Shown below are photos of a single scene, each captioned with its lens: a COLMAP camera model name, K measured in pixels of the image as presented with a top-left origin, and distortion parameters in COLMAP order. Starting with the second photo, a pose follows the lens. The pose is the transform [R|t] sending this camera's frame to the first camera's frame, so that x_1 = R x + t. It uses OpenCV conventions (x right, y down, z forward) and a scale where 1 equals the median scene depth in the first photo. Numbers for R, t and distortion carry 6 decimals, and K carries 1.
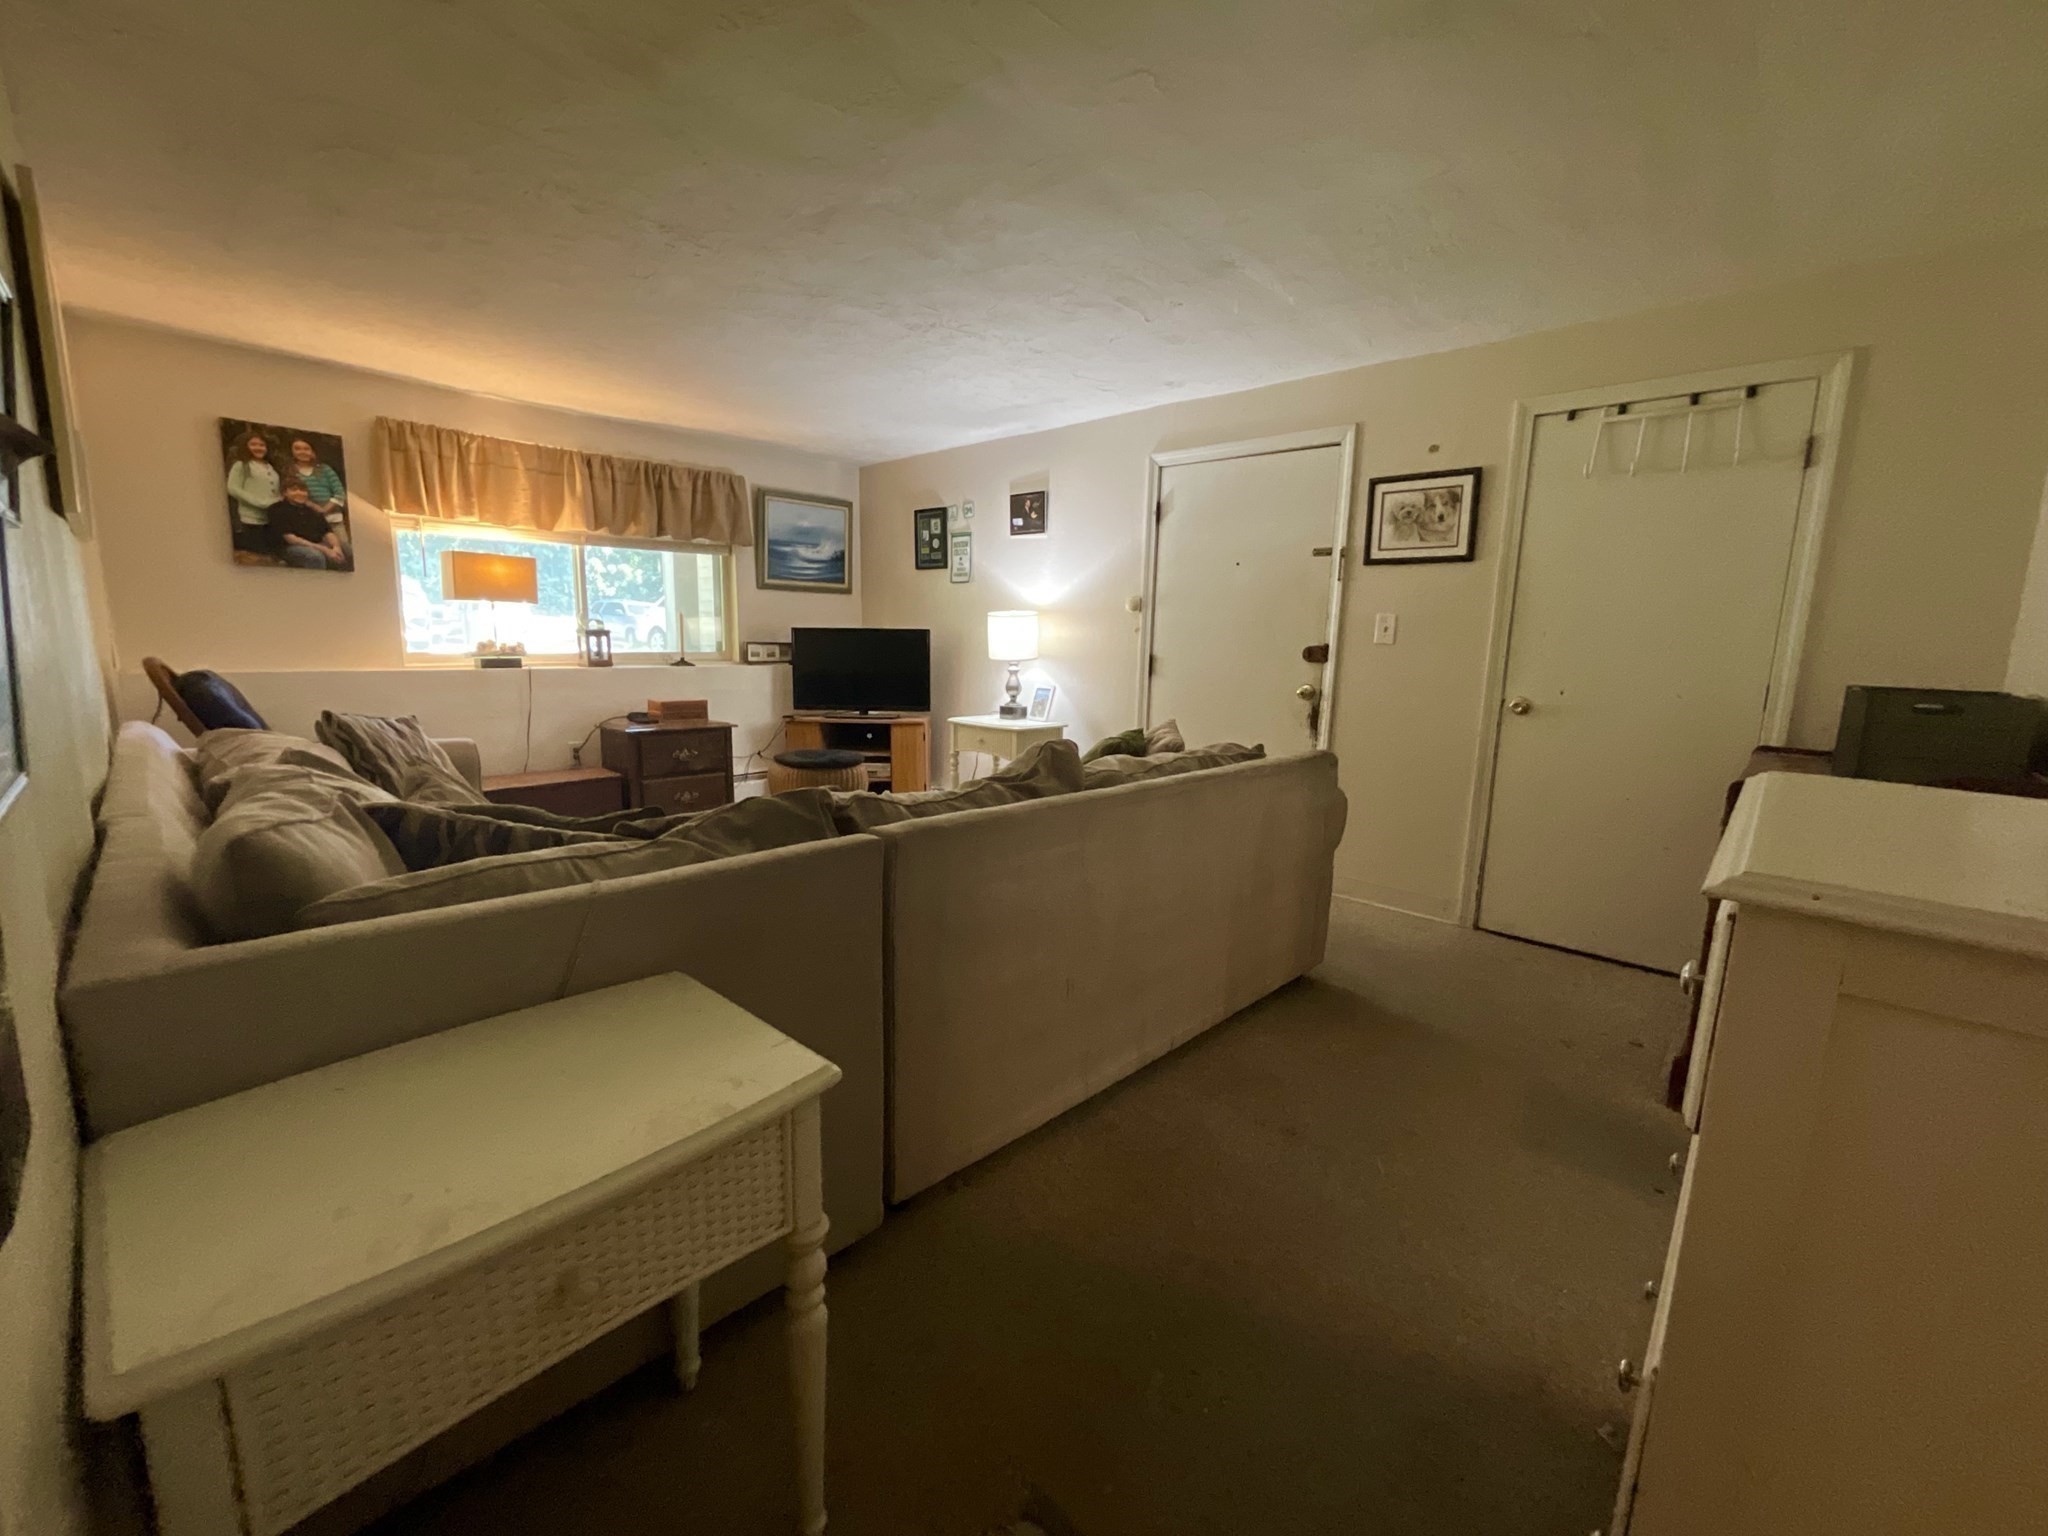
lens RADIAL K [[837.2, 0, 1024.0], [0, 837.2, 768.0], [0, 0, 1]] dist [-0.000088, 0.000177]
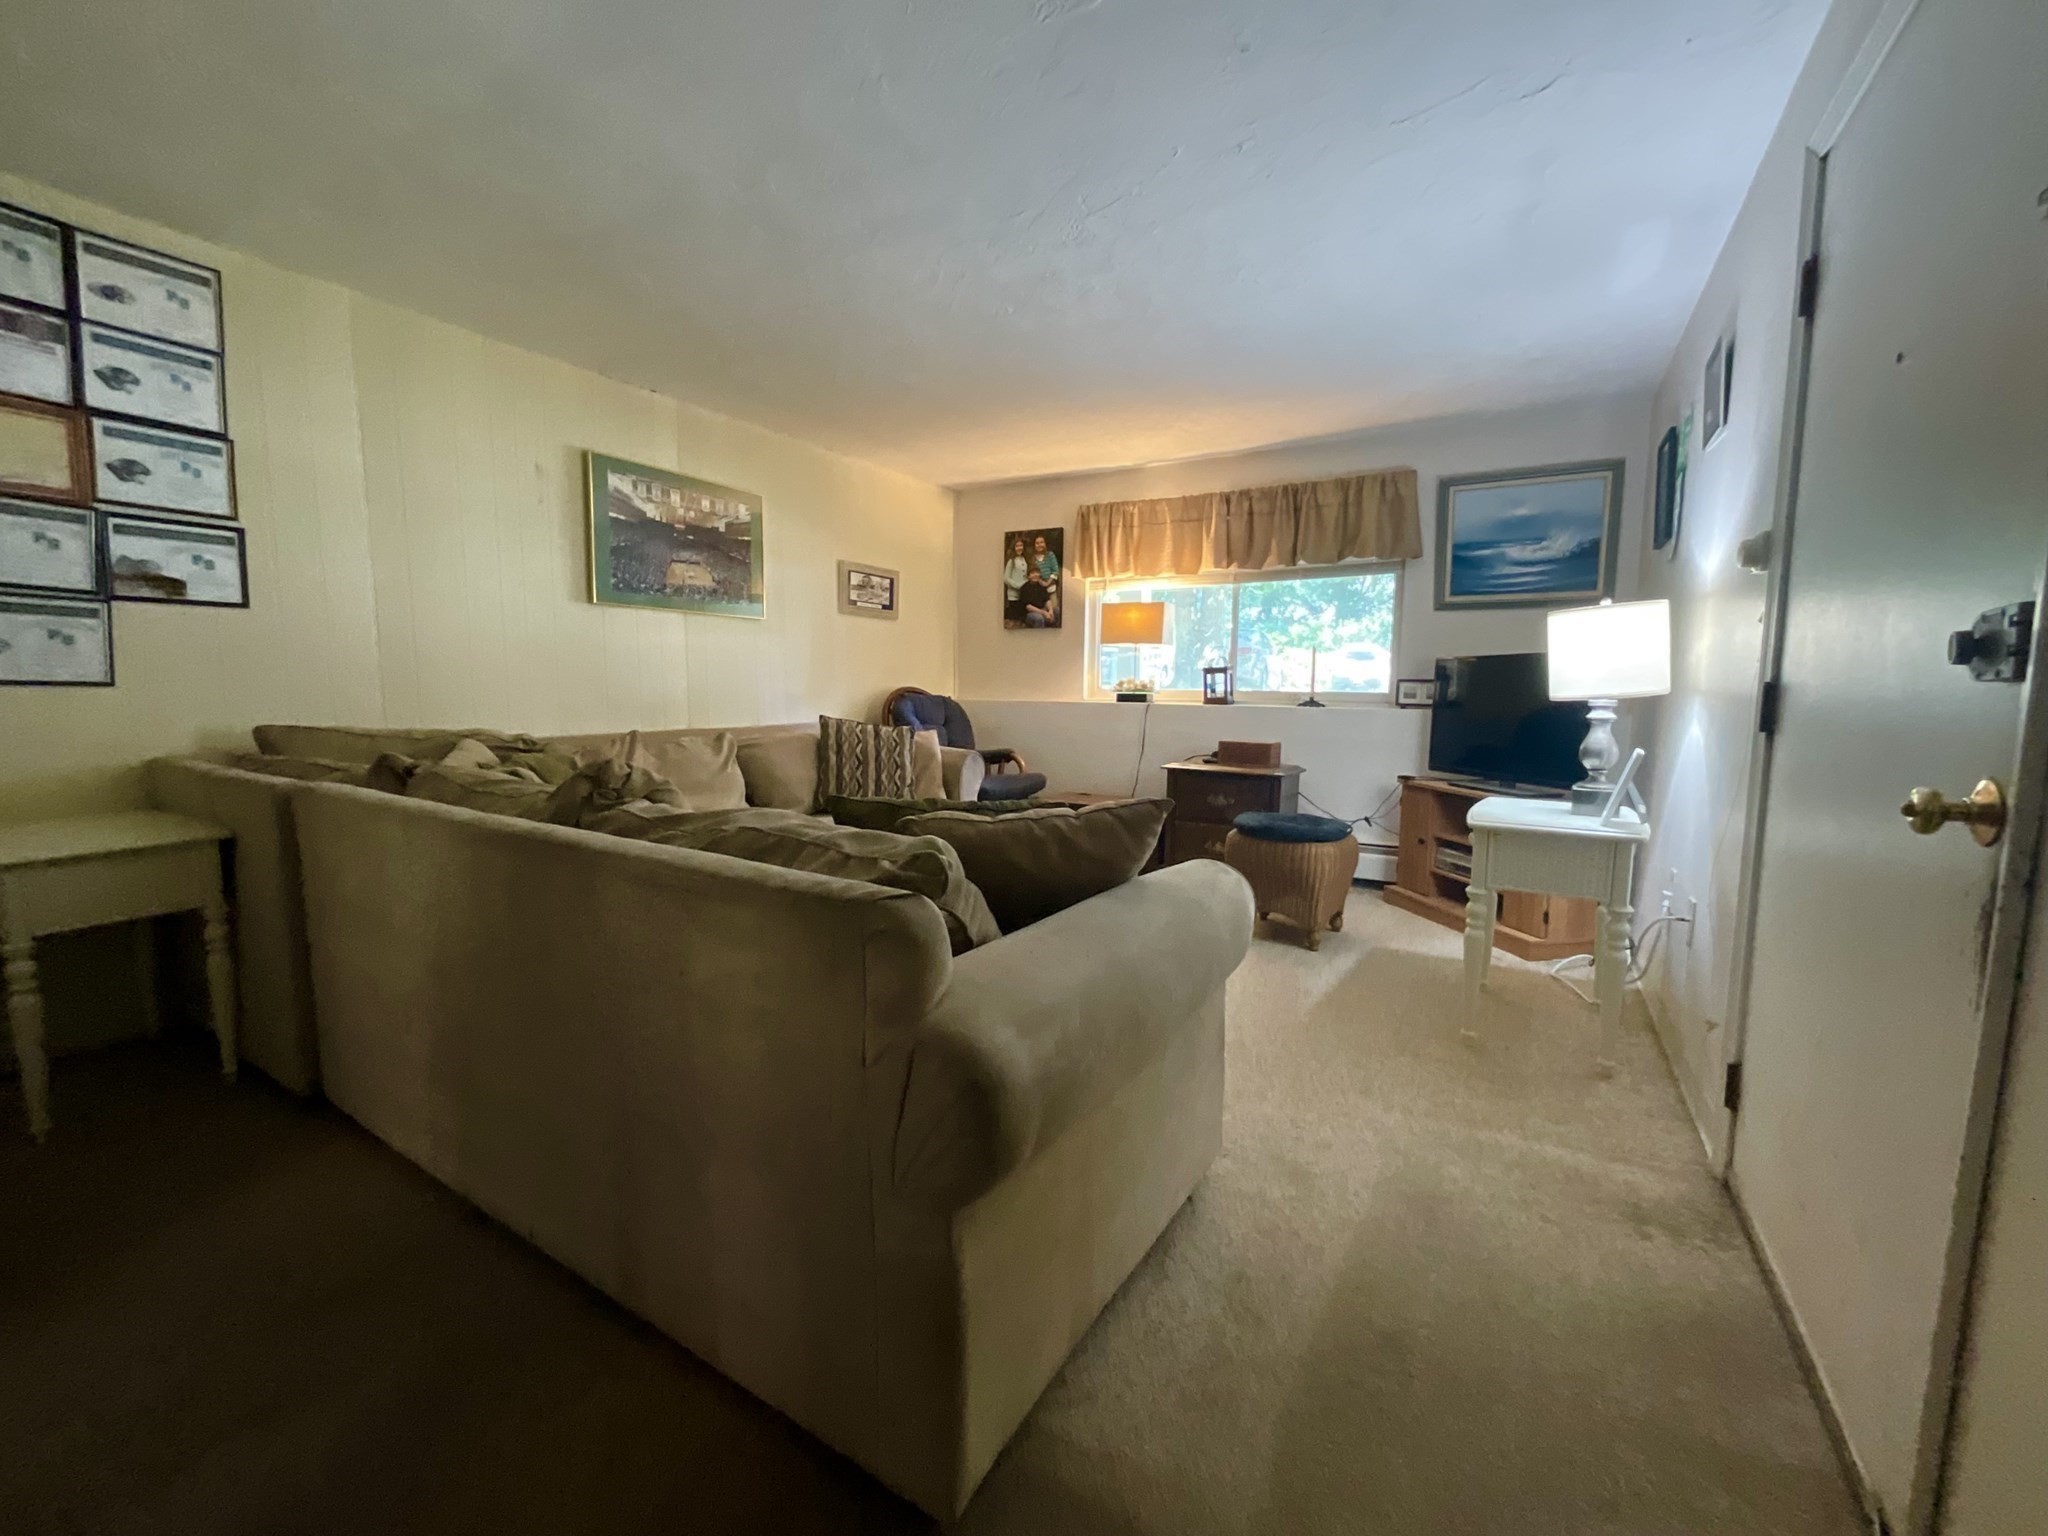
lens RADIAL K [[816.0, 0, 1024.8], [0, 816.0, 794.3], [0, 0, 1]] dist [-0.031233, 0.000031]
pose [[0.206926, 0.113608, -0.971738, 0.445571], [-0.156520, 0.984286, 0.081744, -0.066574], [0.965755, 0.135182, 0.221456, 0.651494]]
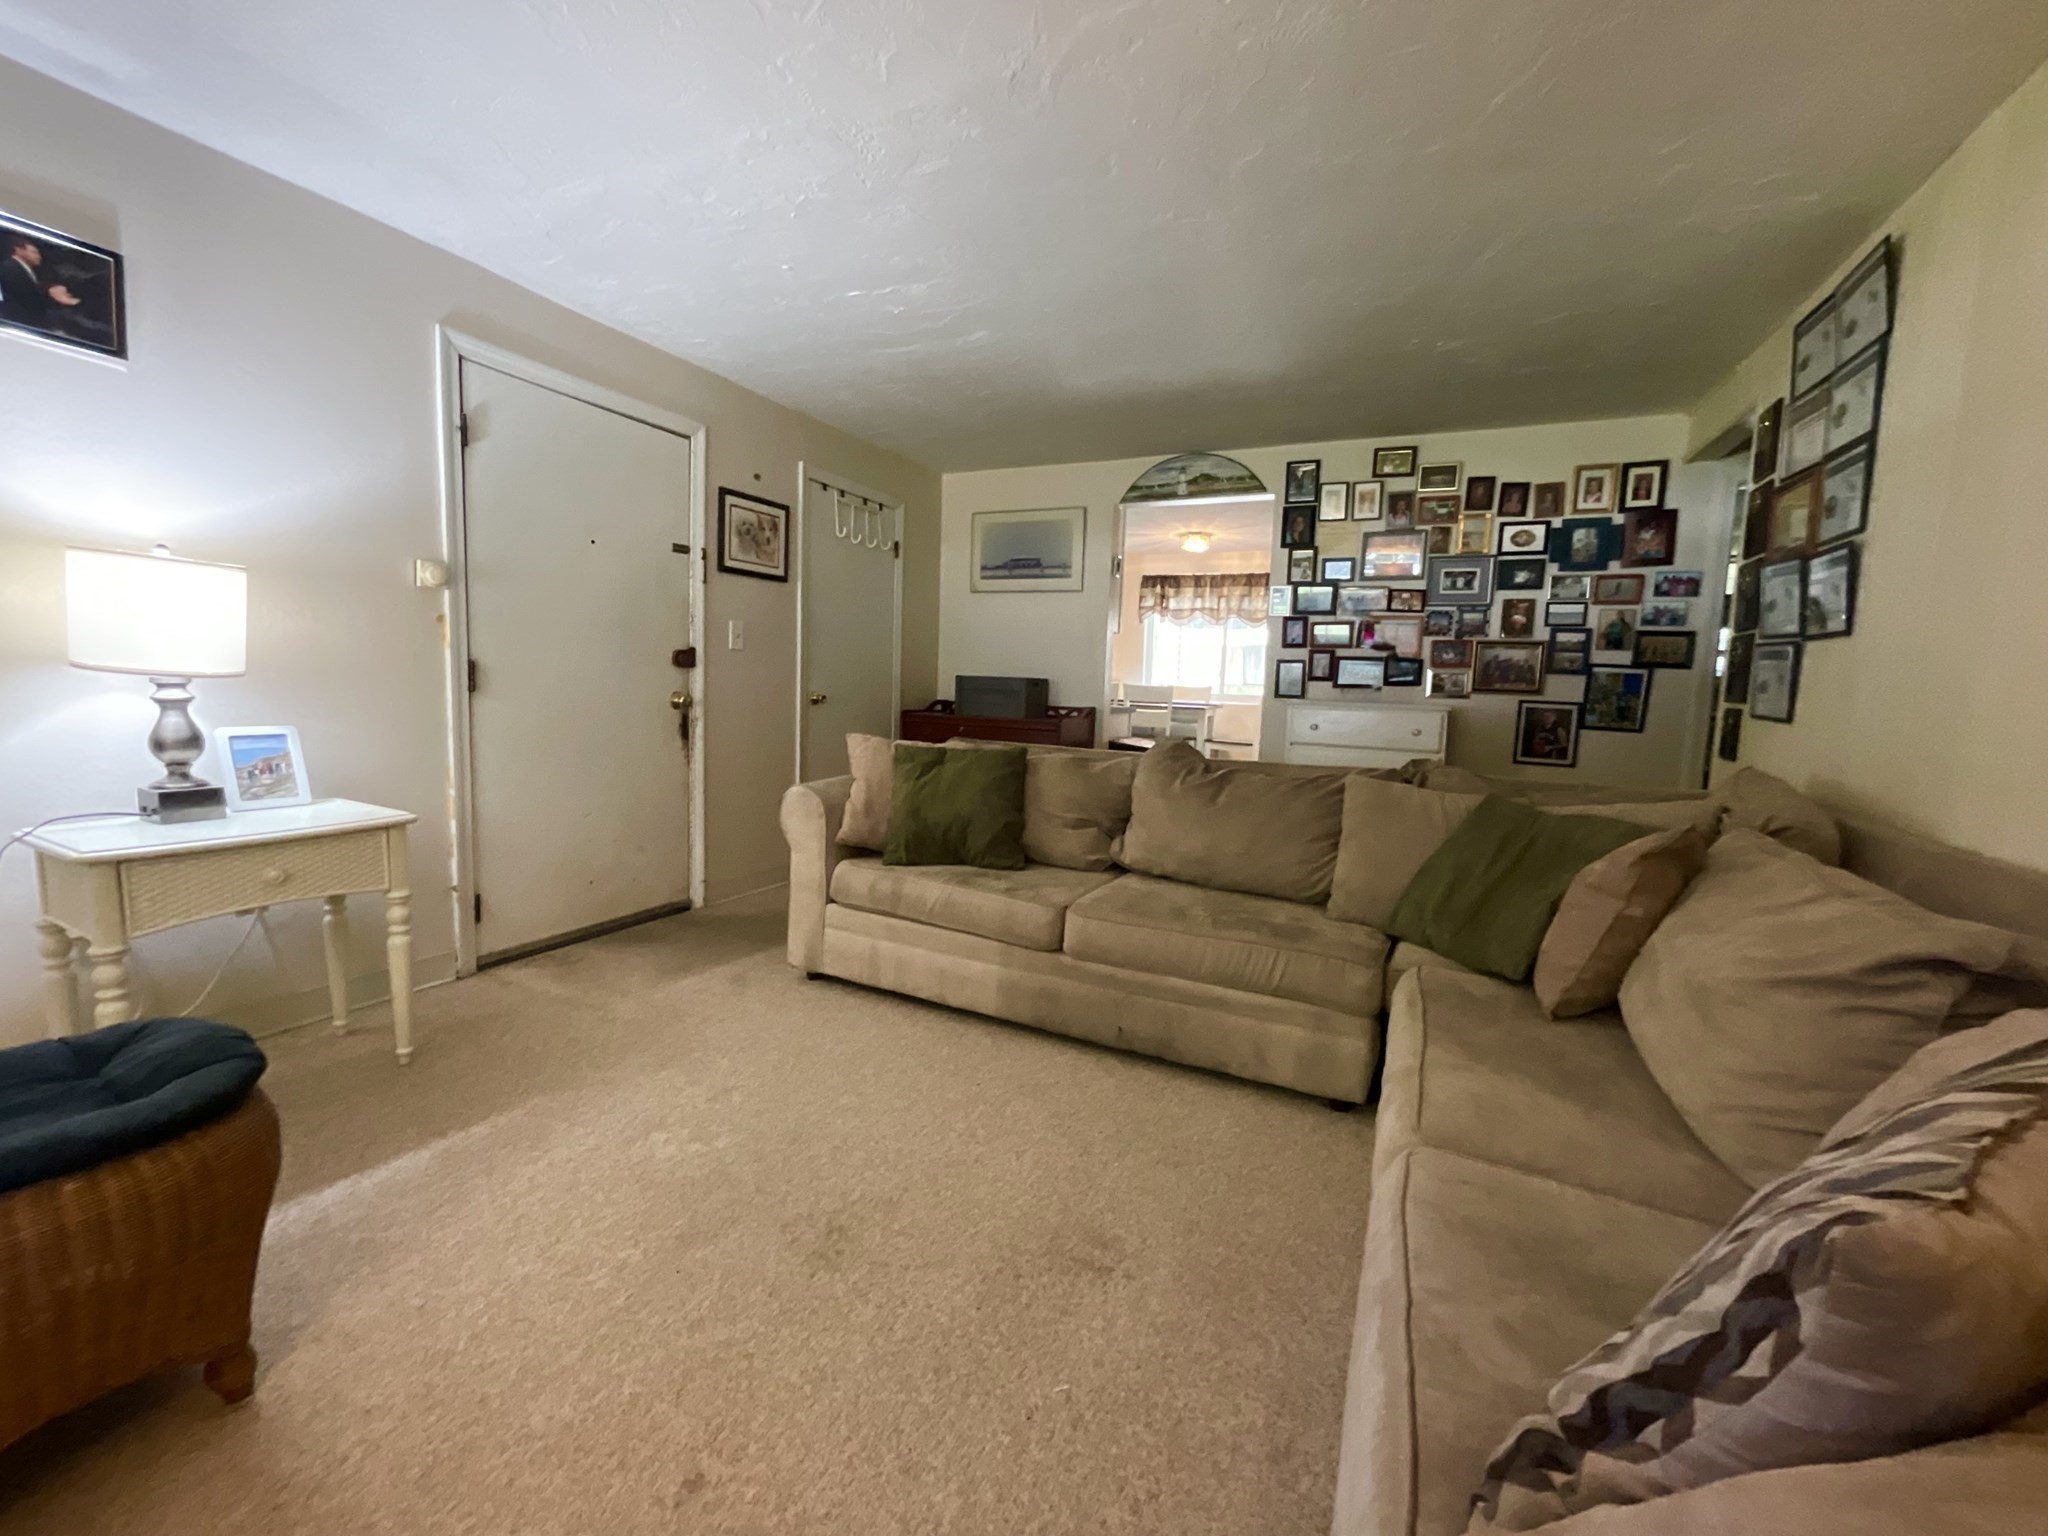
lens RADIAL K [[837.2, 0, 1024.0], [0, 837.2, 768.0], [0, 0, 1]] dist [-0.000088, 0.000177]
pose [[-0.300996, -0.139364, 0.943387, -0.606916], [0.104987, 0.978408, 0.178034, -0.131804], [-0.947829, 0.152631, -0.279865, 0.849769]]
